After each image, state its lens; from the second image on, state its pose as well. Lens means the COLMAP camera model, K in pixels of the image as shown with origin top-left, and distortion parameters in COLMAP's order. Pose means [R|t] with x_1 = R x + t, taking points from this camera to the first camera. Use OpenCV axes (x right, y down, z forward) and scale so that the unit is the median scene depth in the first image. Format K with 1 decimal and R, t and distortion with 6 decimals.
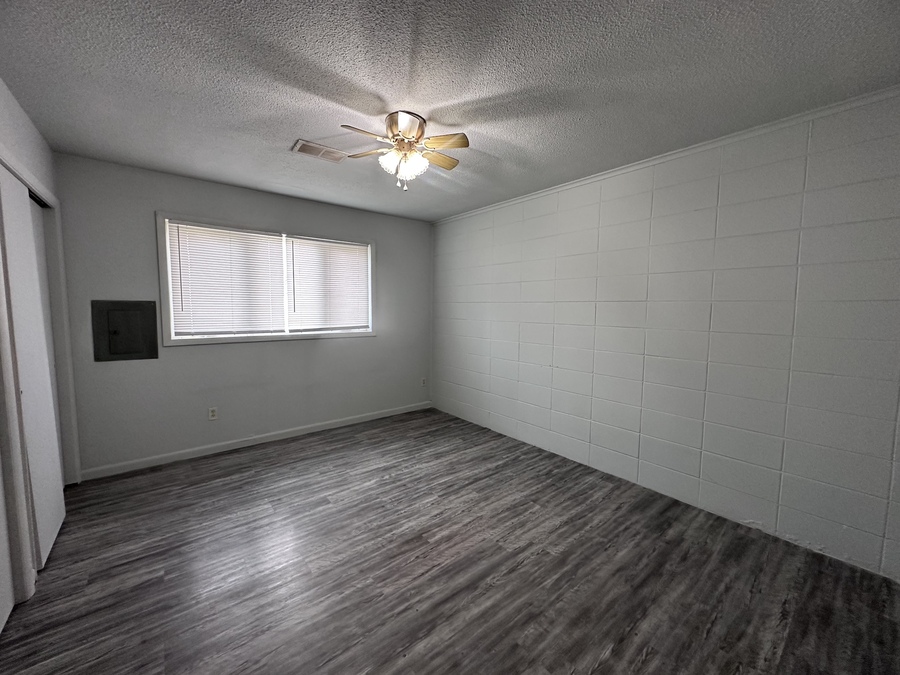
lens RADIAL K [[359.3, 0, 450.0], [0, 359.3, 337.5], [0, 0, 1]] dist [-0.002227, -0.000253]
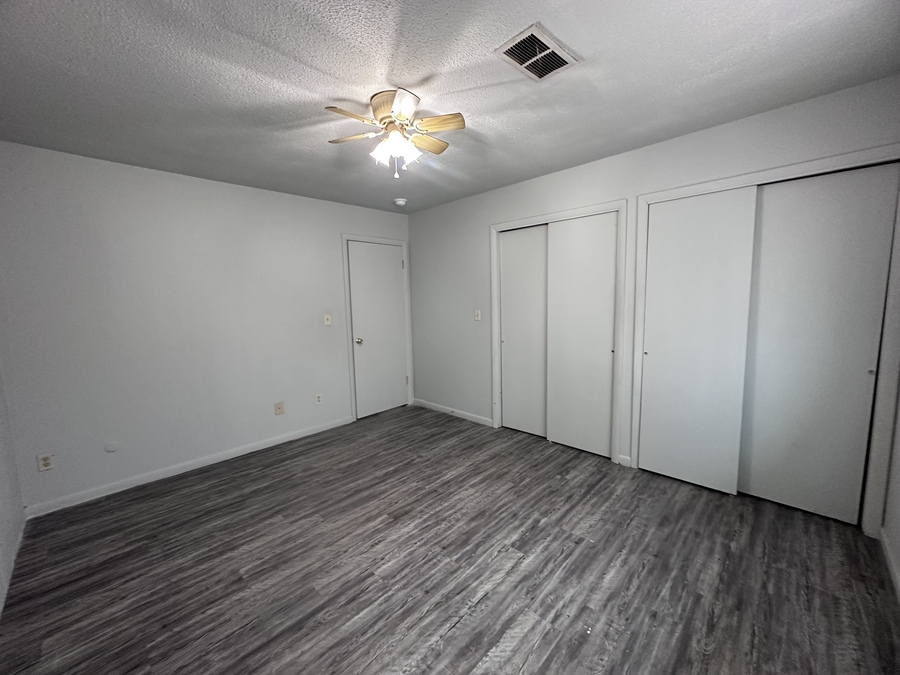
lens RADIAL K [[359.3, 0, 450.0], [0, 359.3, 337.5], [0, 0, 1]] dist [-0.002227, -0.000253]
pose [[-0.993260, 0.031019, -0.111680, -0.133527], [0.008627, 0.980637, 0.195643, -0.173454], [0.115586, 0.193361, -0.974295, 1.844119]]
